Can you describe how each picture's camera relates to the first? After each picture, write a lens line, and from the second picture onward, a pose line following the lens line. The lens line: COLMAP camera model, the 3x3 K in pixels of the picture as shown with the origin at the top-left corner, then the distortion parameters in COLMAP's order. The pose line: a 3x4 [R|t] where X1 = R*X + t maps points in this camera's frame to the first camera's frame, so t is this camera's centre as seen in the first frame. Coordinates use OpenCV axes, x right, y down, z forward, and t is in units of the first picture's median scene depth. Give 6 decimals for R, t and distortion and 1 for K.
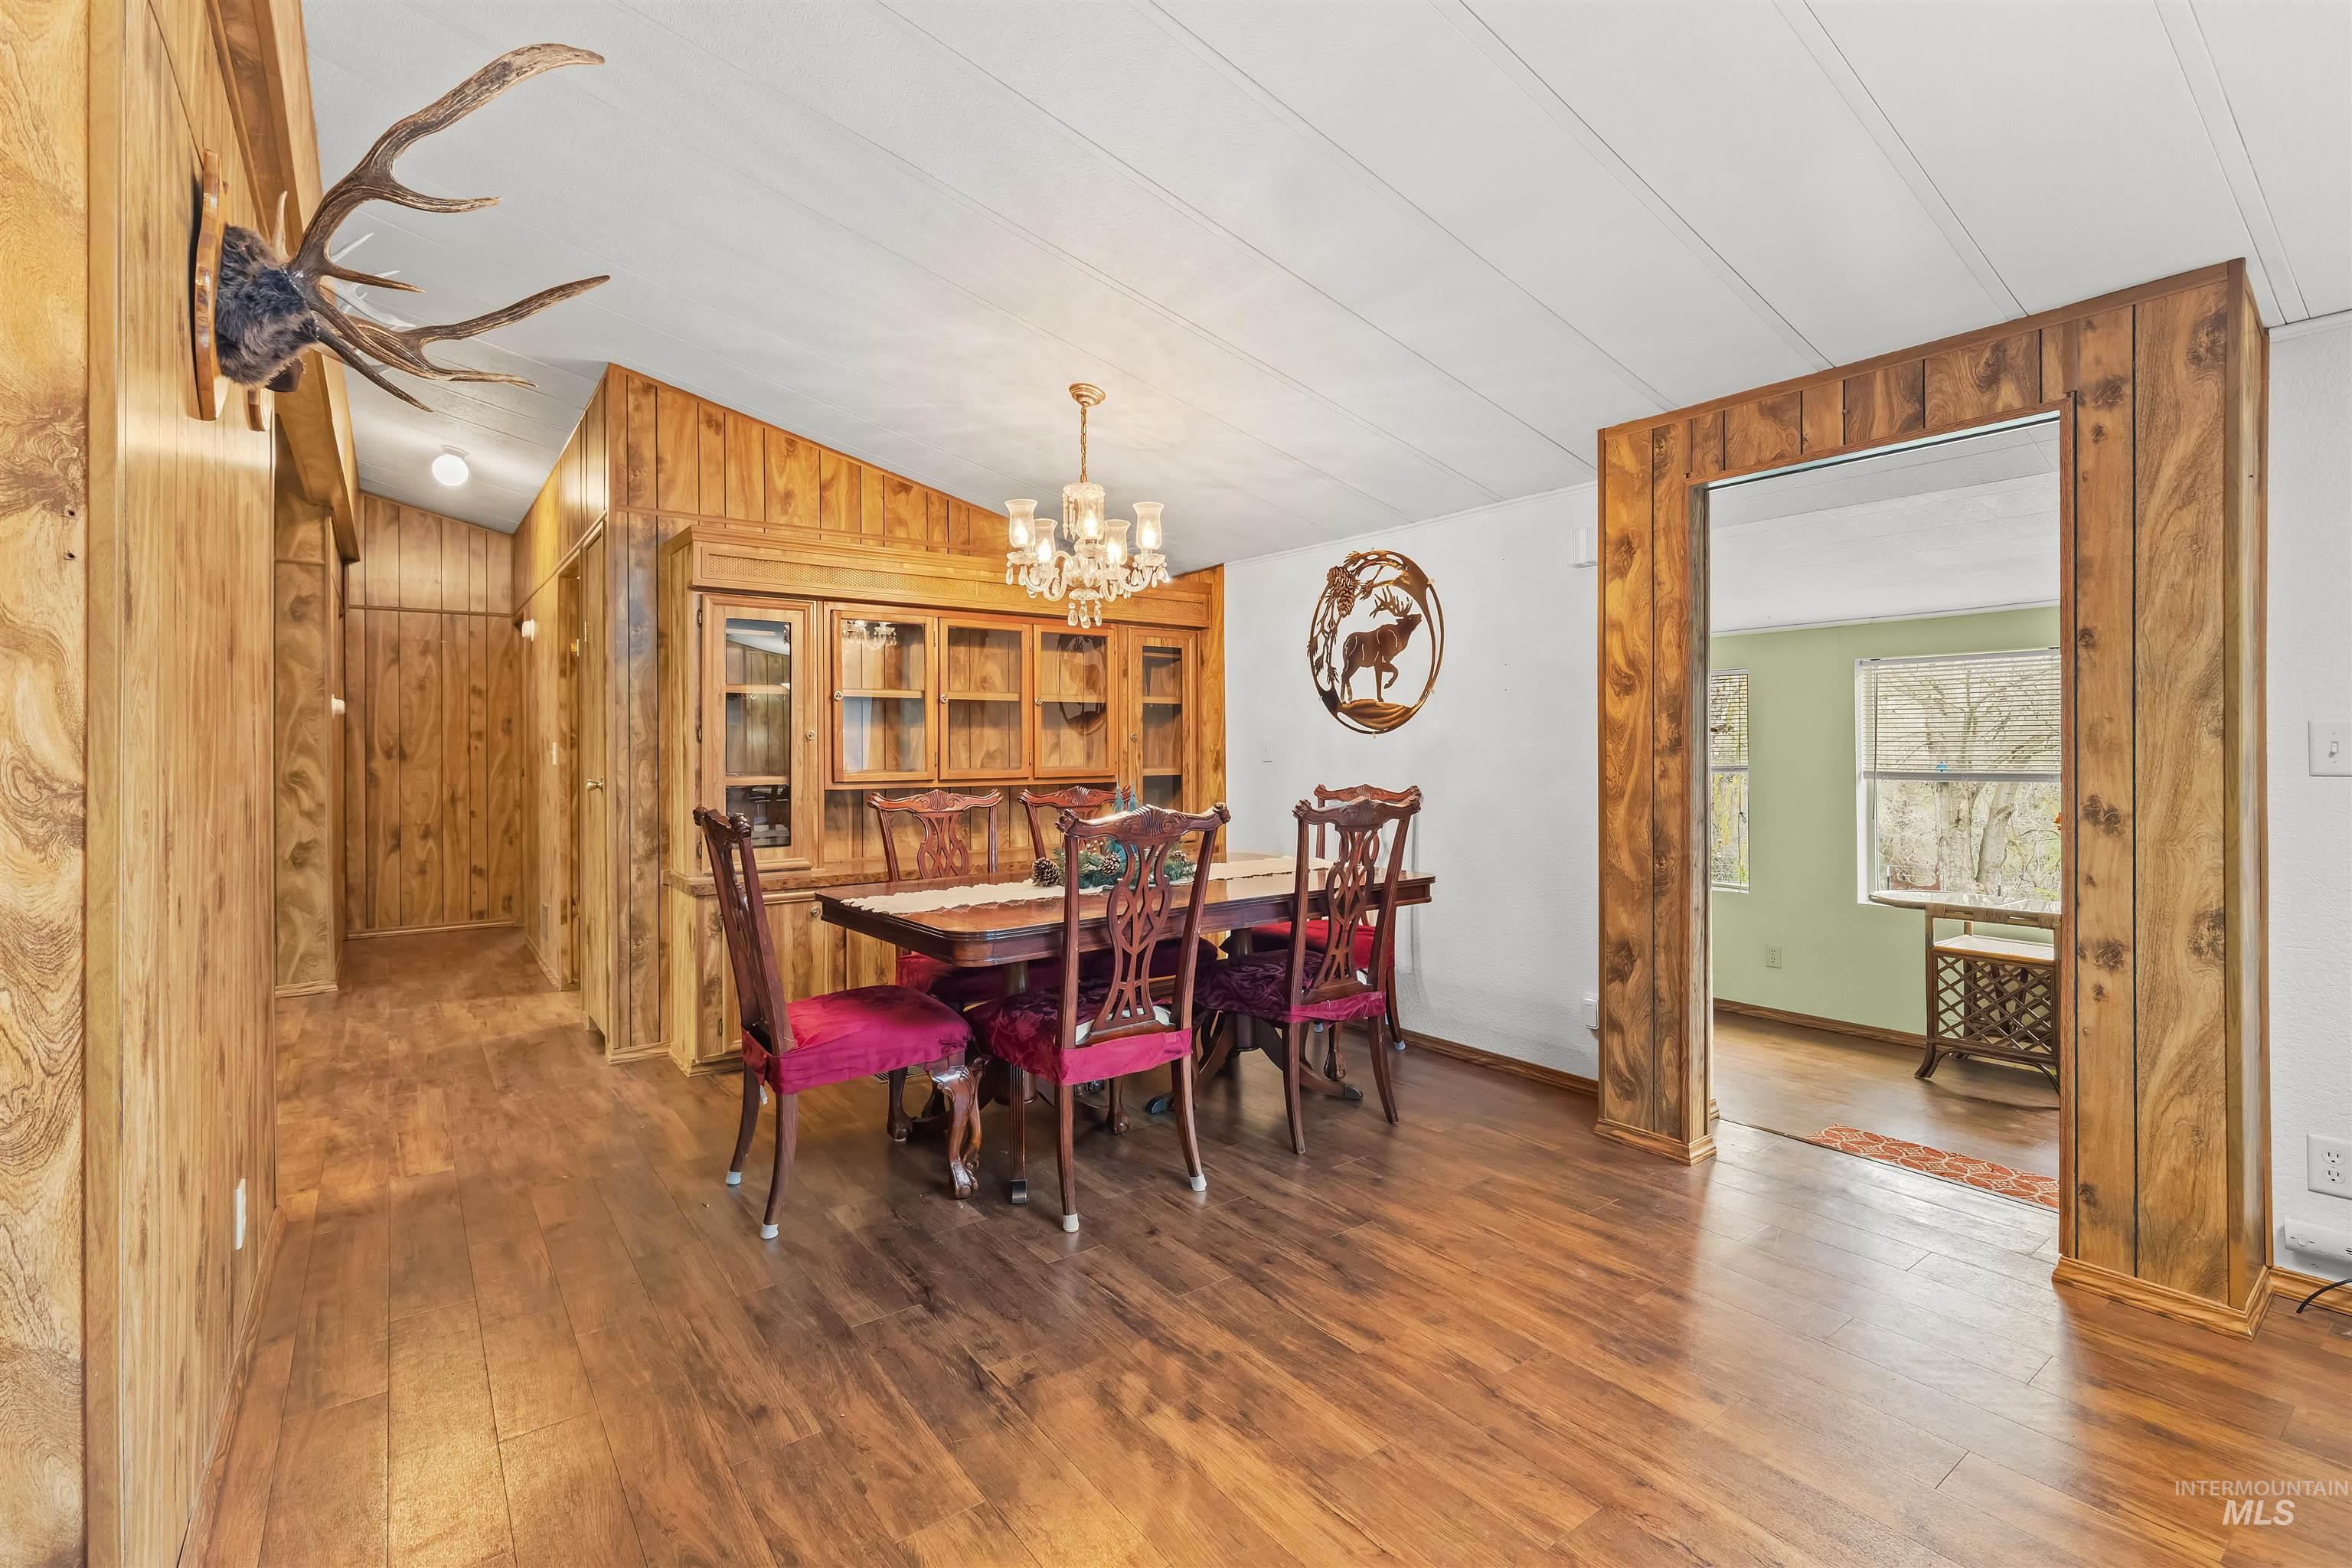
lens RADIAL K [[1062.5, 0, 1183.3], [0, 1062.5, 752.6], [0, 0, 1]] dist [-0.003182, -0.000199]
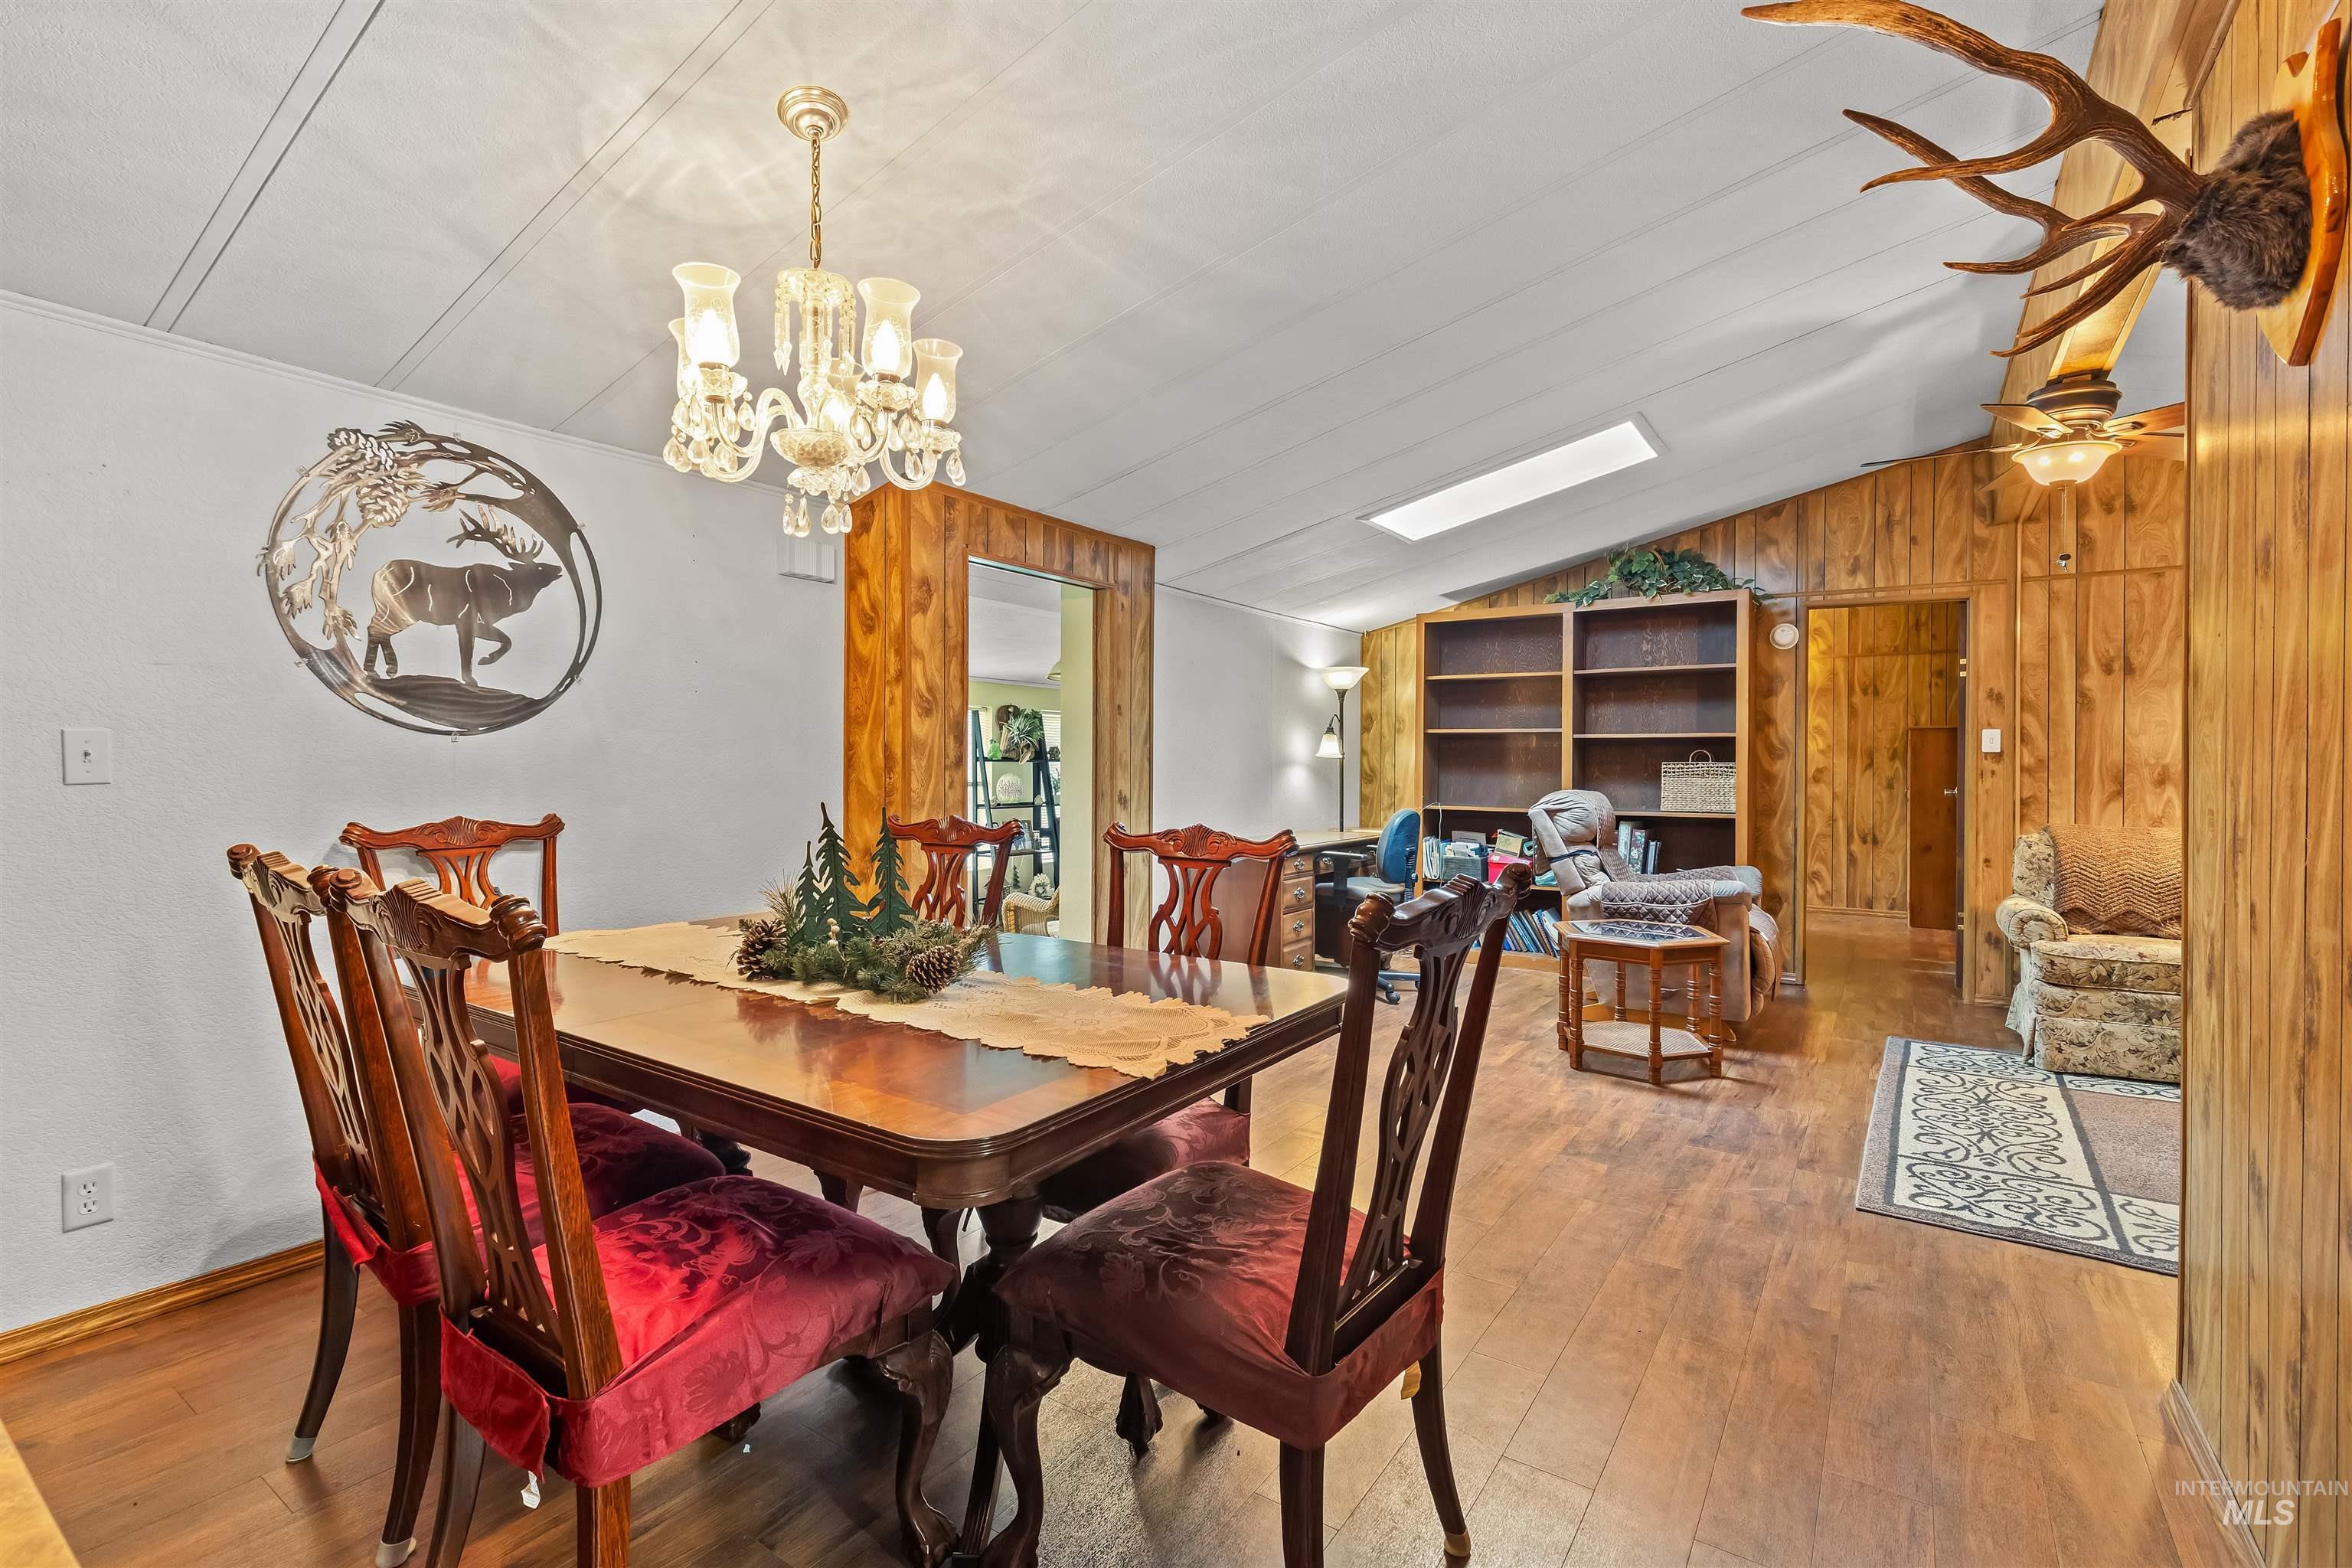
lens RADIAL K [[1054.7, 0, 1187.6], [0, 1054.7, 774.1], [0, 0, 1]] dist [-0.000592, -0.000212]
pose [[-0.325435, -0.004201, 0.945555, -0.452179], [-0.003403, 0.999989, 0.003272, 0.001684], [-0.945558, -0.002153, -0.325446, 0.668511]]
